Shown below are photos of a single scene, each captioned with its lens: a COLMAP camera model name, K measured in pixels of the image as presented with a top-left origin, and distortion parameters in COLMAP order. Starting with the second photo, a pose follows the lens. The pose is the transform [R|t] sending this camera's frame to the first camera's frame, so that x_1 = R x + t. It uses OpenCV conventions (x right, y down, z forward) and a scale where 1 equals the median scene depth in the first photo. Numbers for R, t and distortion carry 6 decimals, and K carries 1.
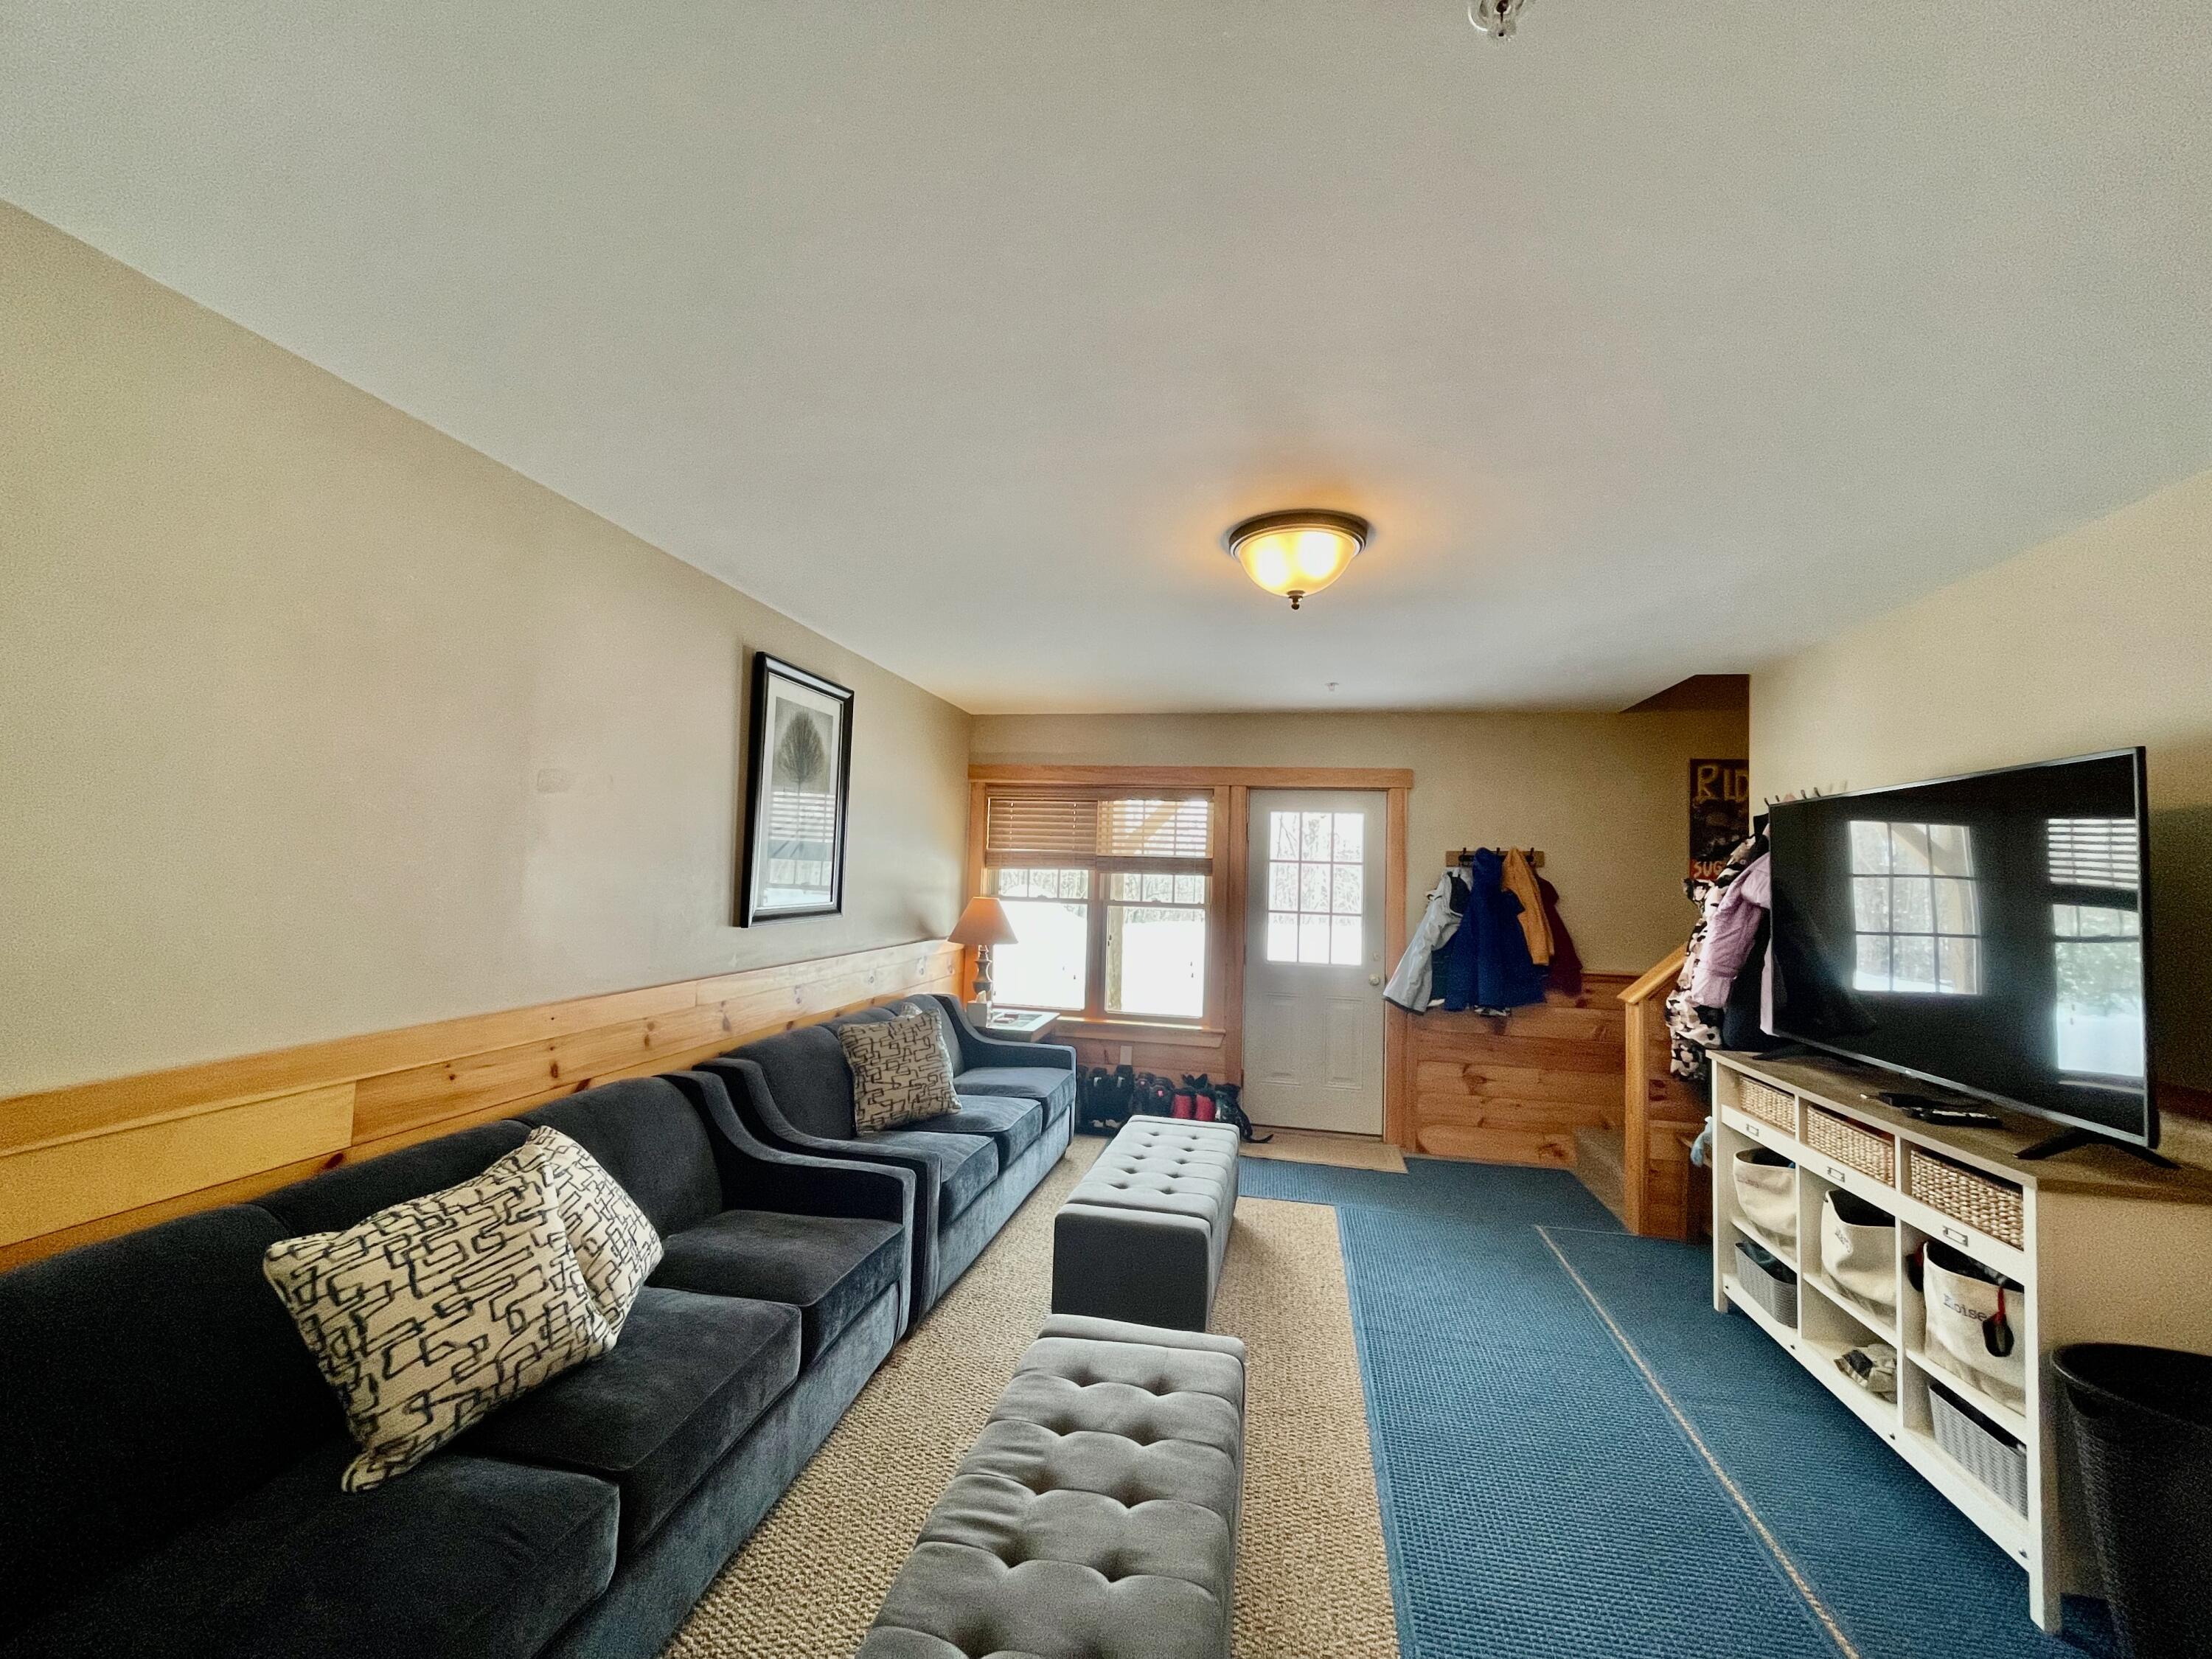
lens RADIAL K [[898.7, 0, 1099.3], [0, 898.7, 826.8], [0, 0, 1]] dist [-0.001995, -0.000524]
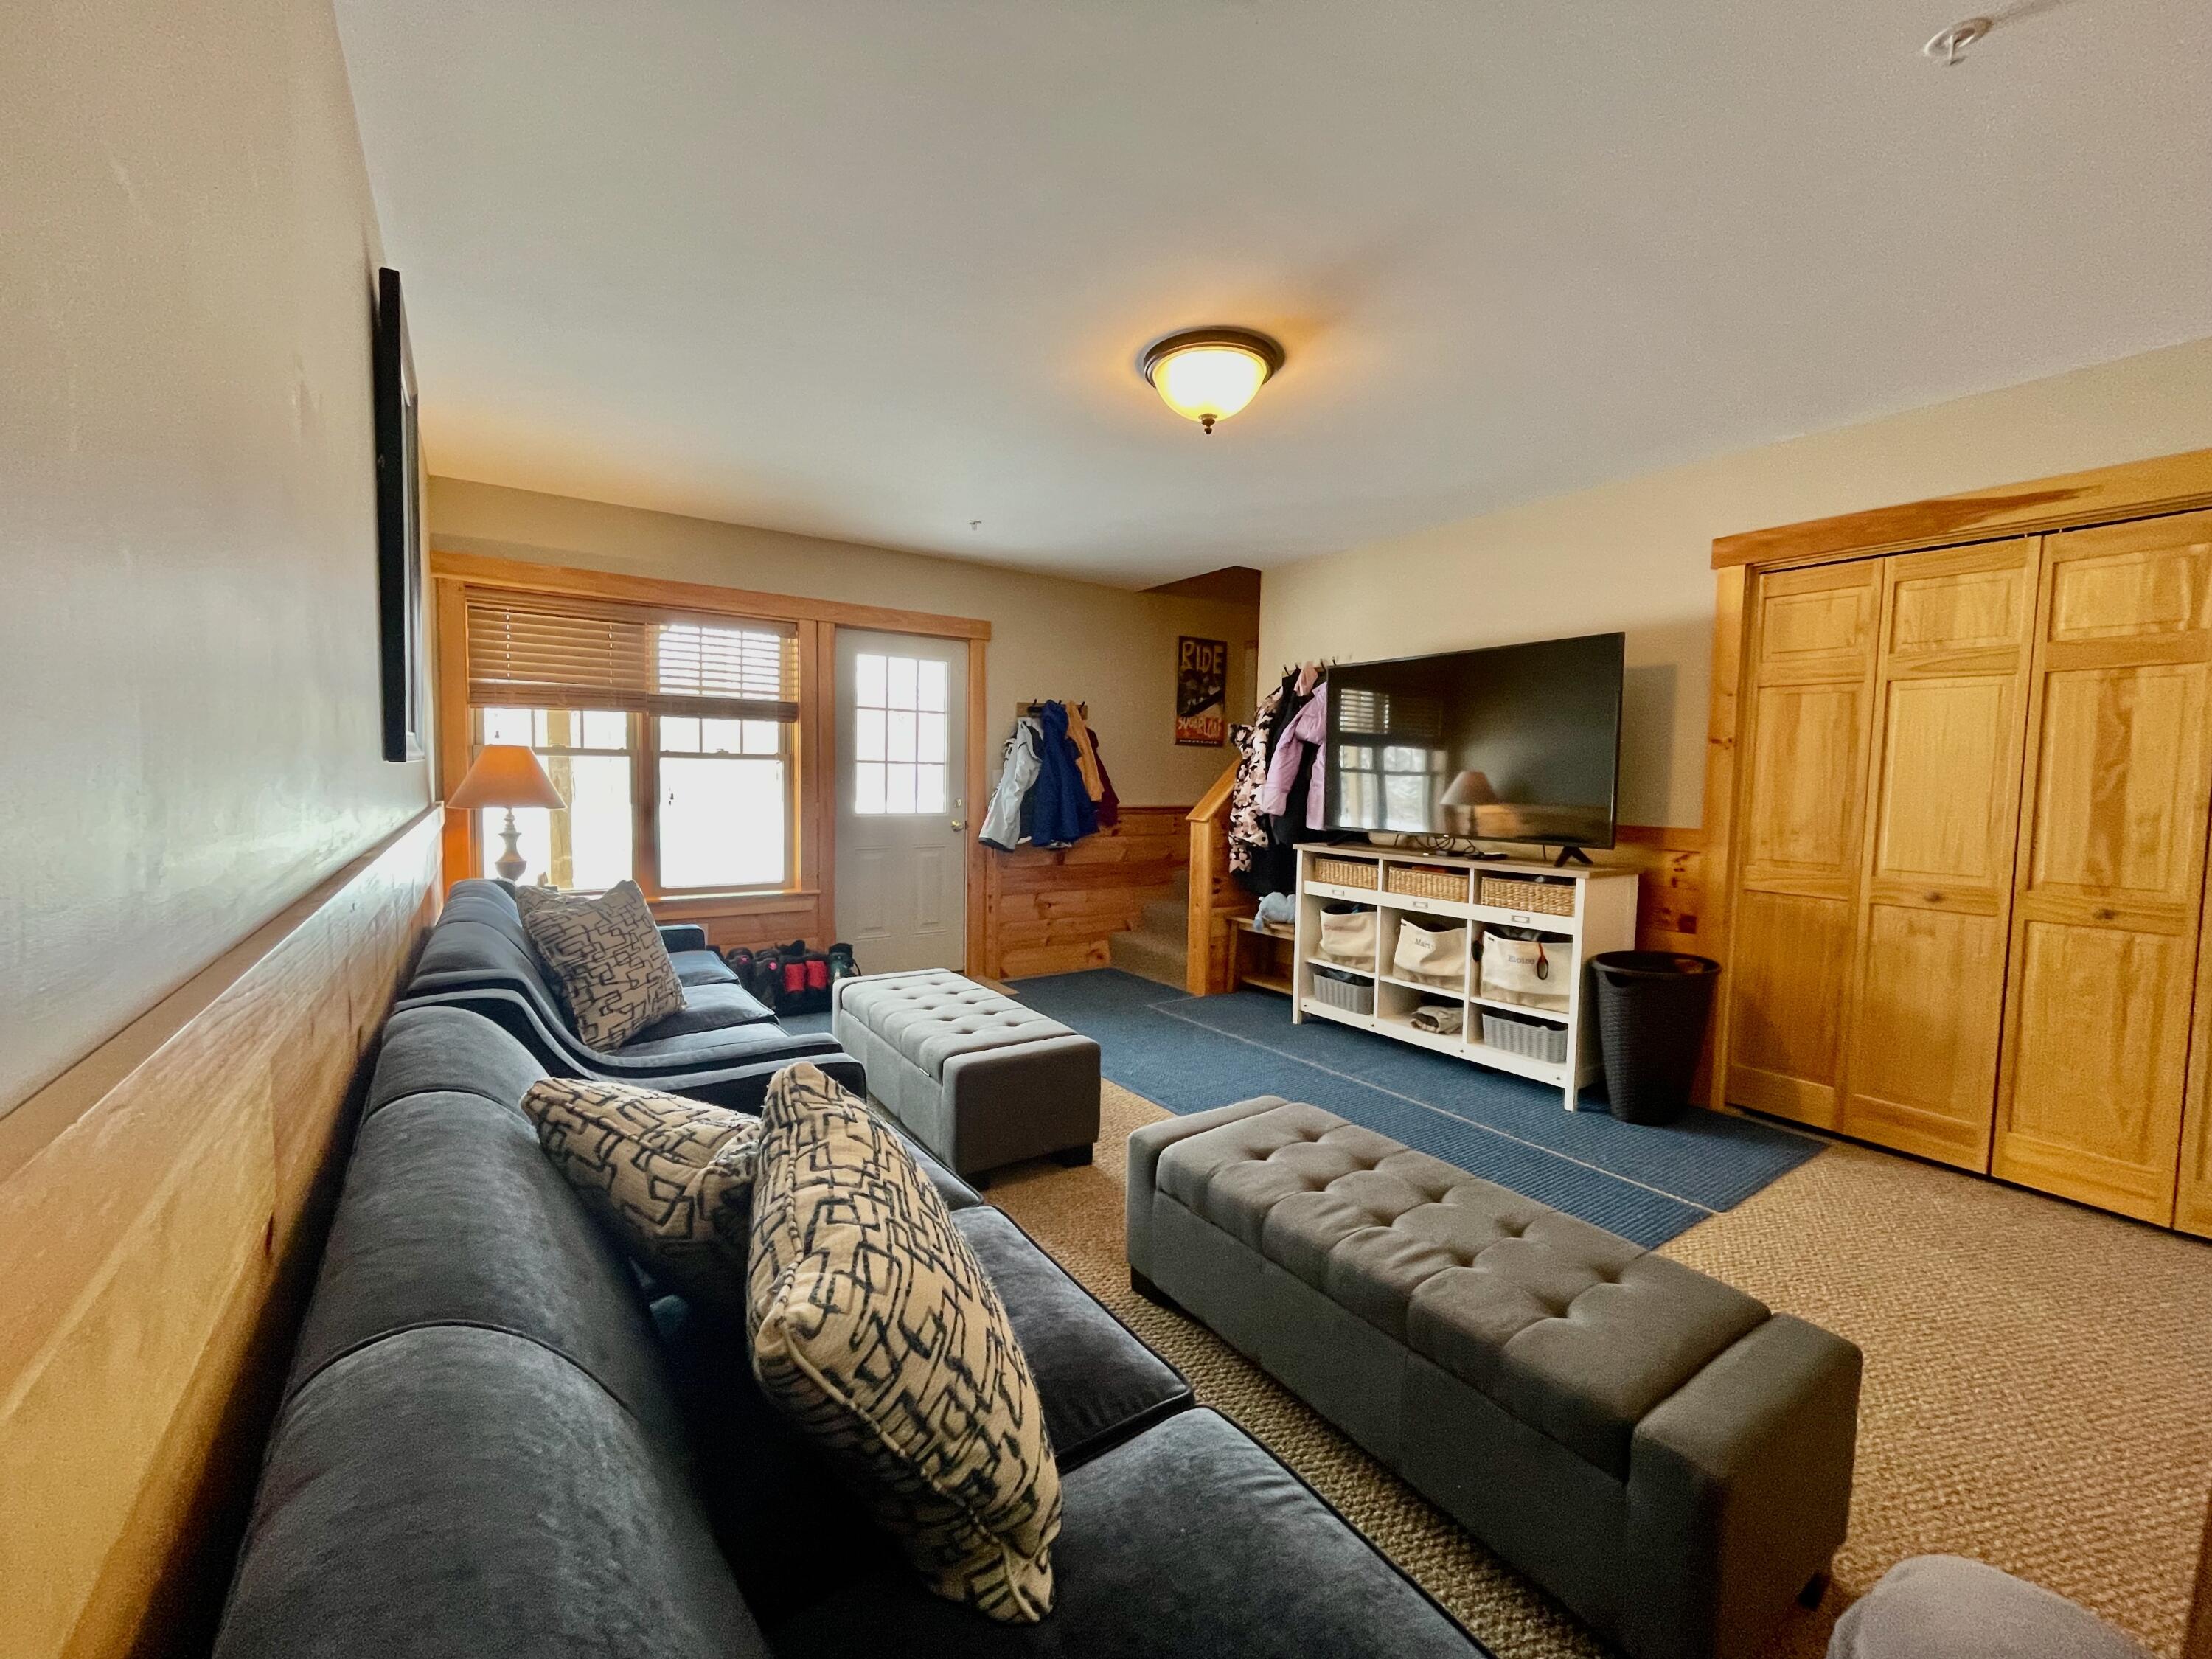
lens RADIAL K [[898.7, 0, 1106.3], [0, 898.7, 825.6], [0, 0, 1]] dist [-0.001995, -0.000524]
pose [[0.693076, -0.059590, 0.718397, -0.348246], [-0.034416, 0.992706, 0.115547, 0.049130], [-0.720043, -0.104807, 0.685970, 0.182770]]
